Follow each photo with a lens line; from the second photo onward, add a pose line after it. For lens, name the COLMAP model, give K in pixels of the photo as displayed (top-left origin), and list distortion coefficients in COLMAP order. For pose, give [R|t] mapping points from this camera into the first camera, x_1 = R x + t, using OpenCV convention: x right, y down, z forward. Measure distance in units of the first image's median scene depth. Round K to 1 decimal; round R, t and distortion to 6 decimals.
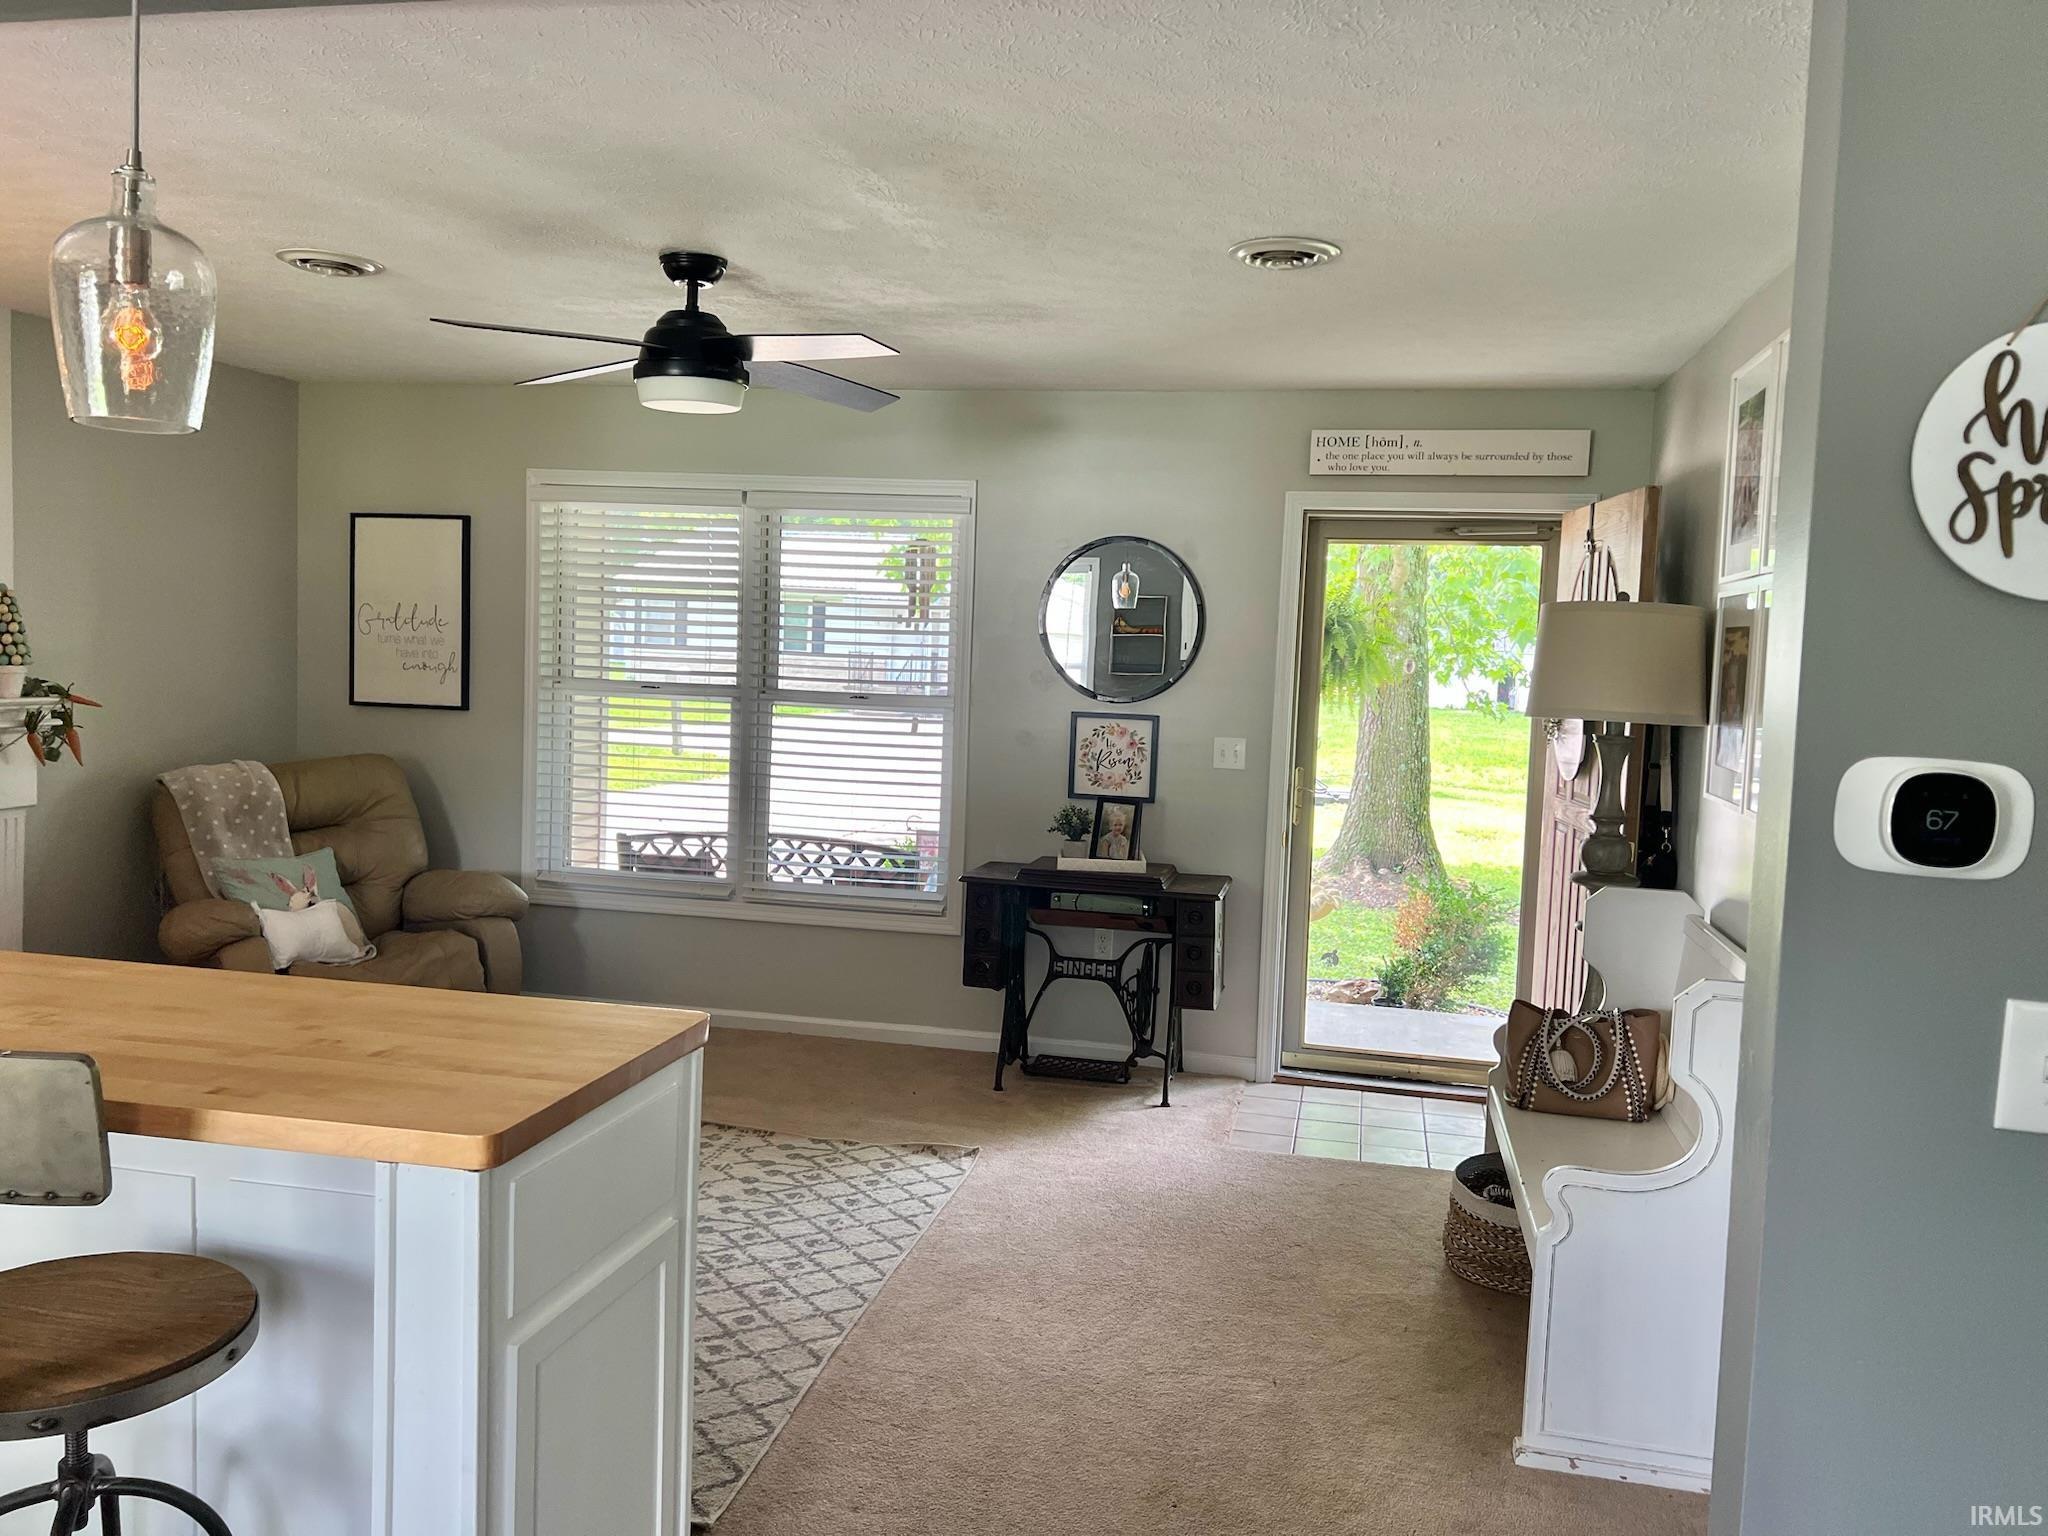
lens RADIAL K [[1535.6, 0, 1017.6], [0, 1535.6, 765.9], [0, 0, 1]] dist [0.076189, -0.096976]
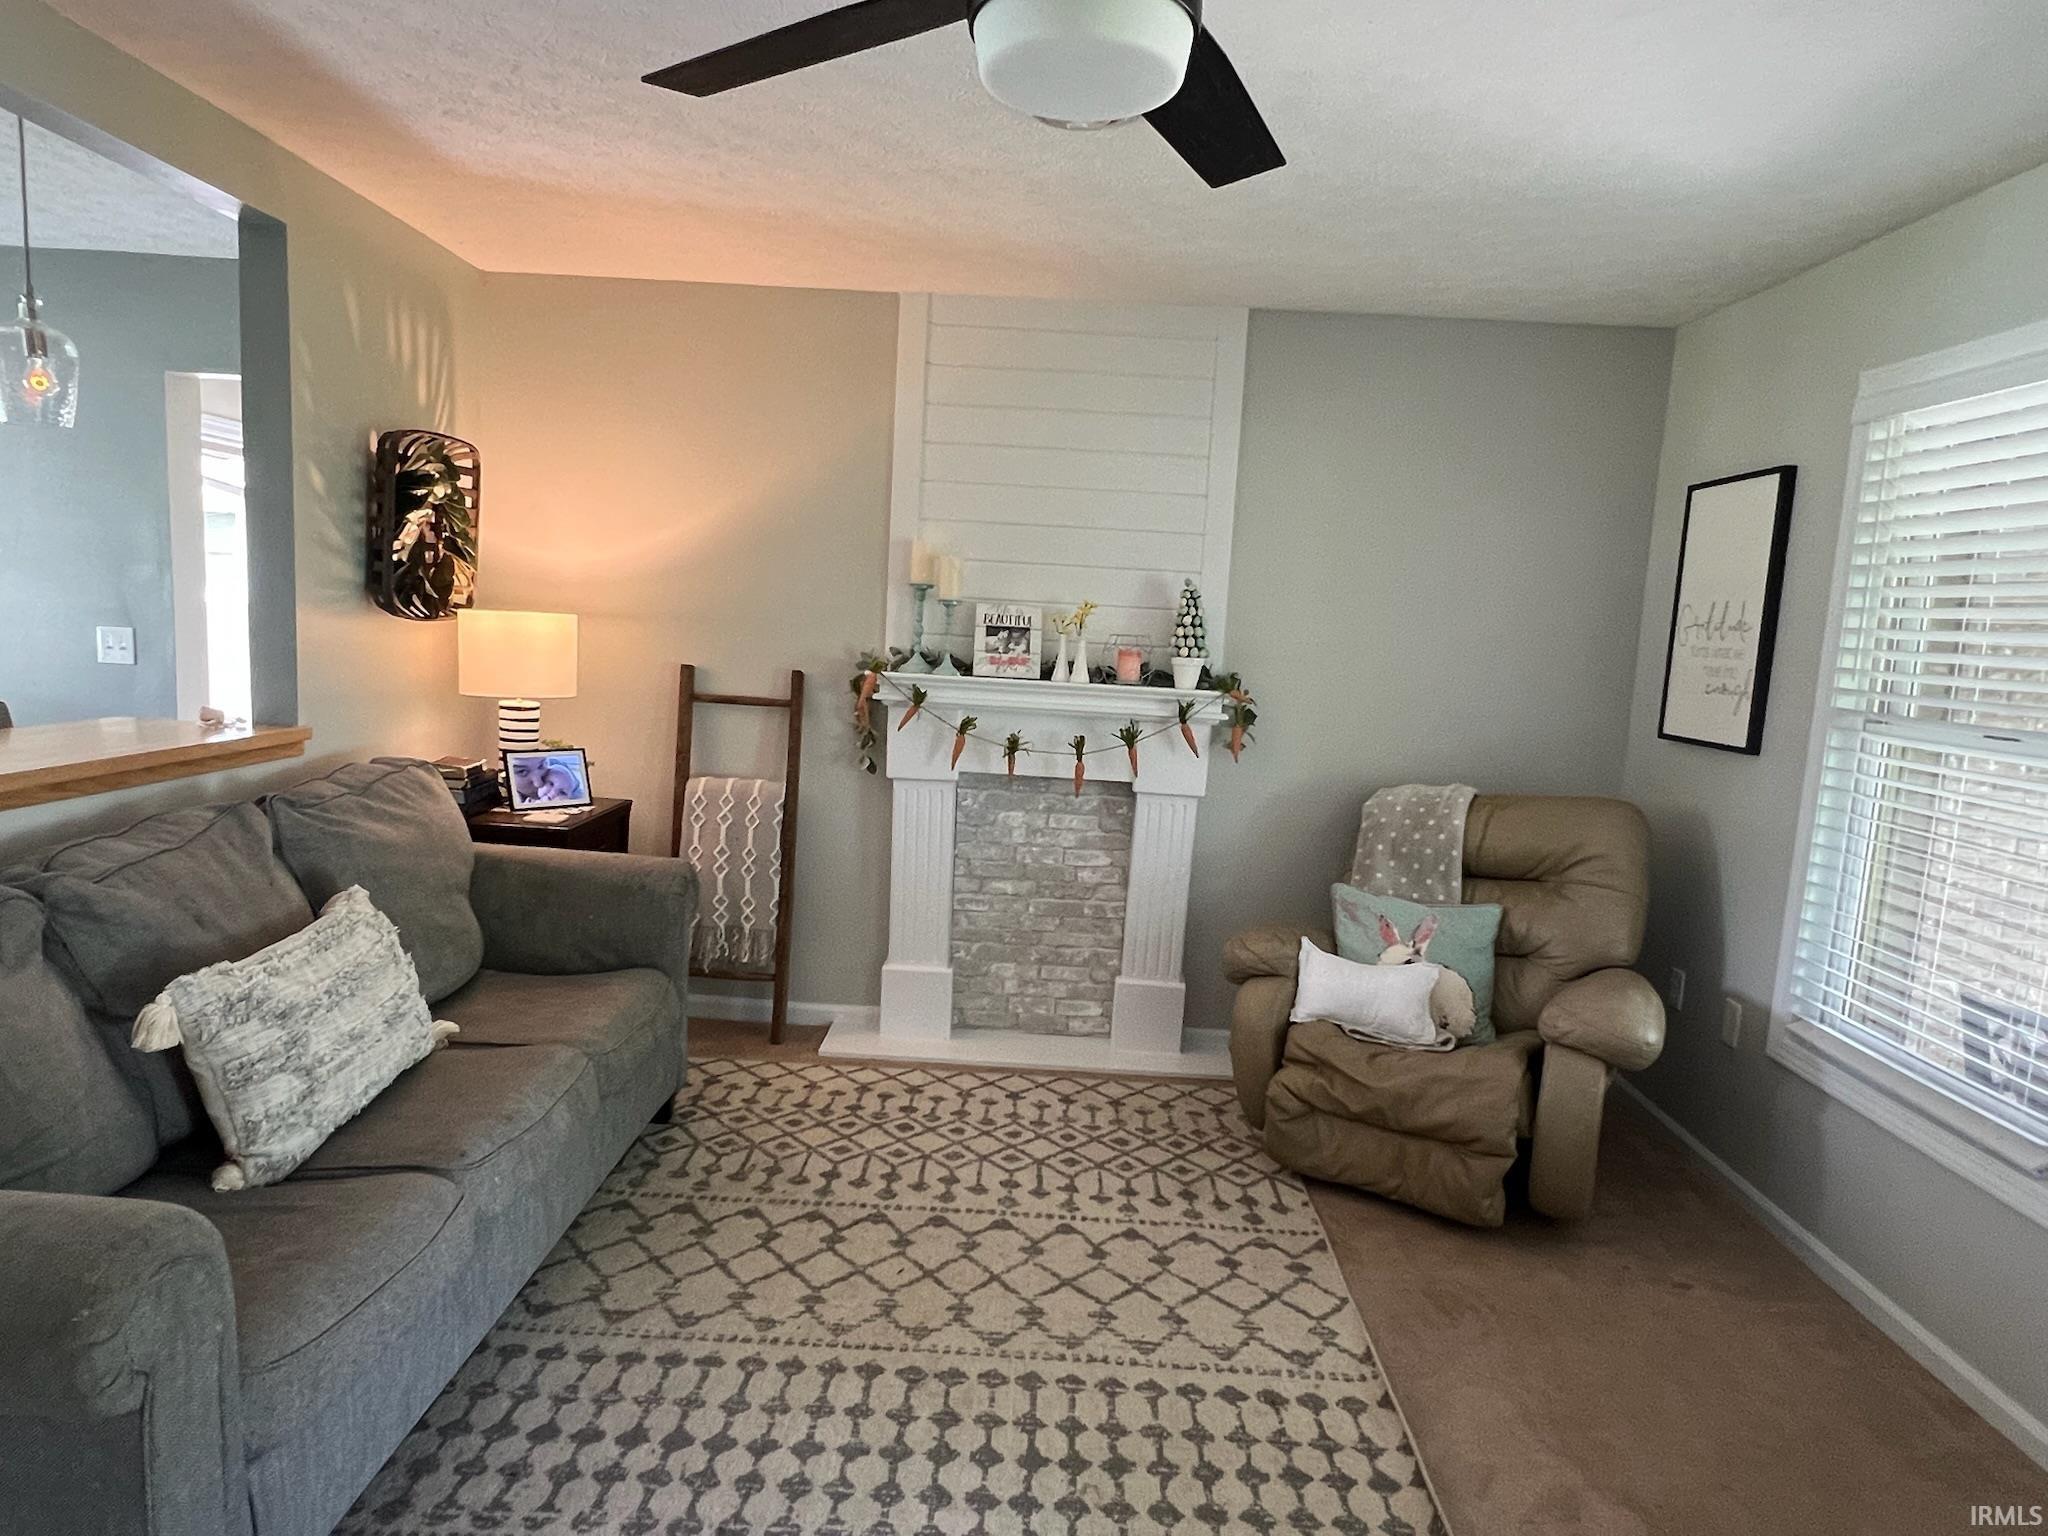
lens RADIAL K [[1250.4, 0, 1016.6], [0, 1250.4, 780.6], [0, 0, 1]] dist [-0.010793, 0.009593]
pose [[0.194726, 0.104502, -0.975275, 0.135411], [-0.126636, 0.988665, 0.080652, -0.032583], [0.972648, 0.107800, 0.205753, 0.660561]]
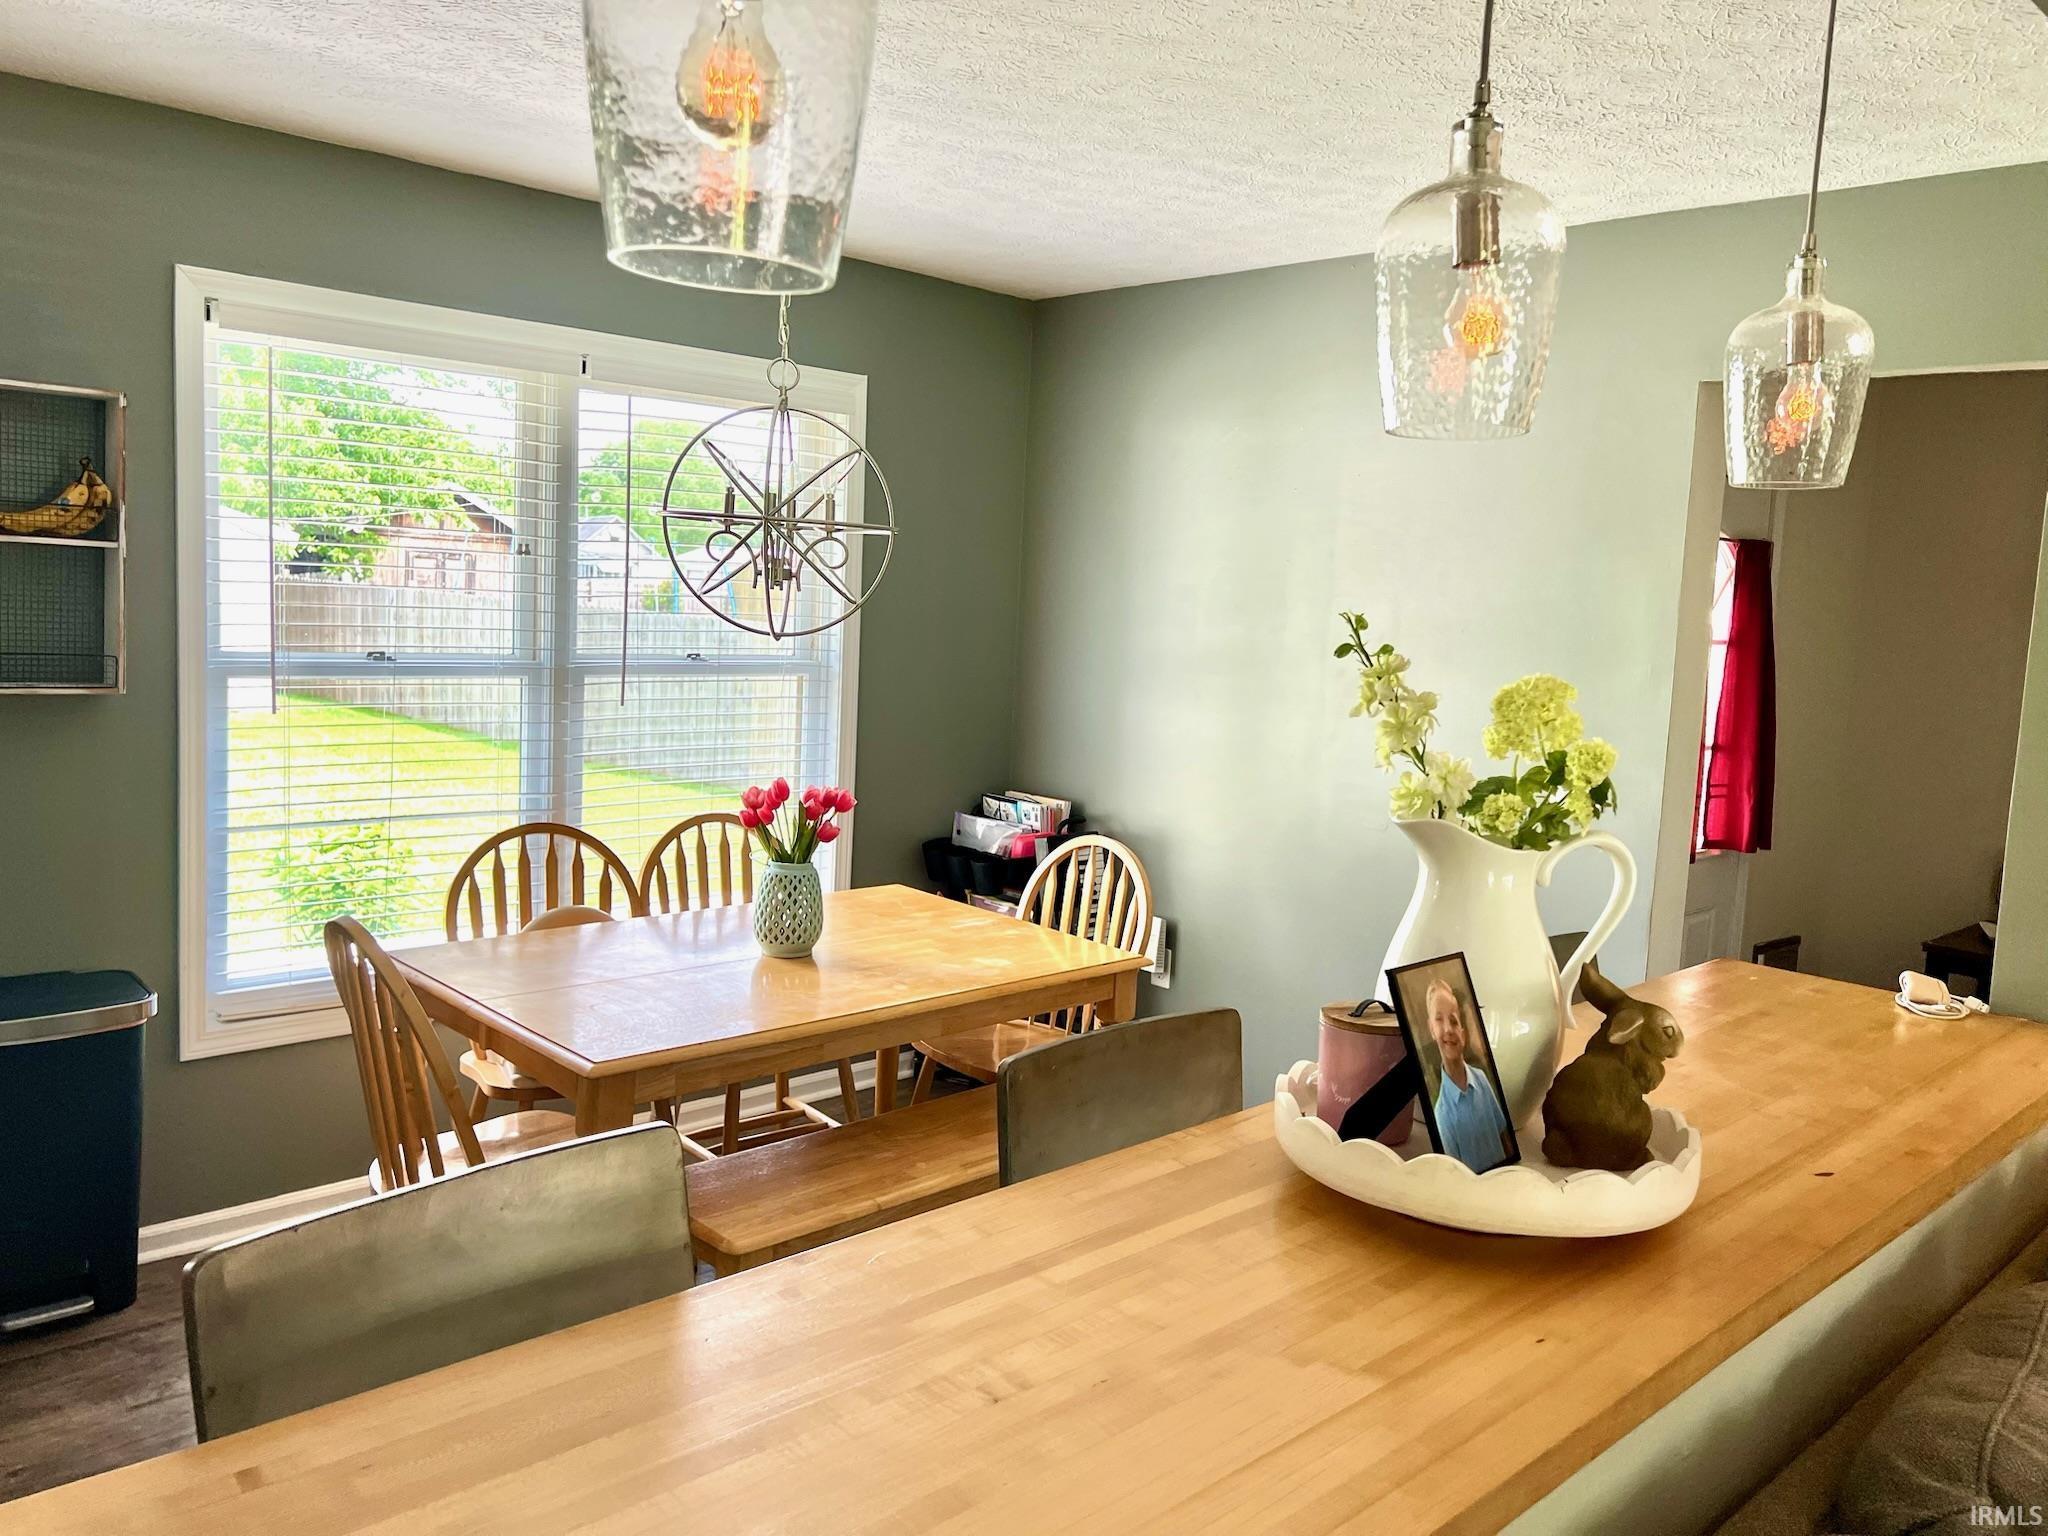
lens RADIAL K [[1535.6, 0, 1025.6], [0, 1535.6, 751.0], [0, 0, 1]] dist [0.076189, -0.096976]
pose [[-0.557903, 0.020942, -0.829642, -0.062457], [-0.138092, 0.983403, 0.117685, -0.042717], [0.818337, 0.180224, -0.545751, 0.427065]]
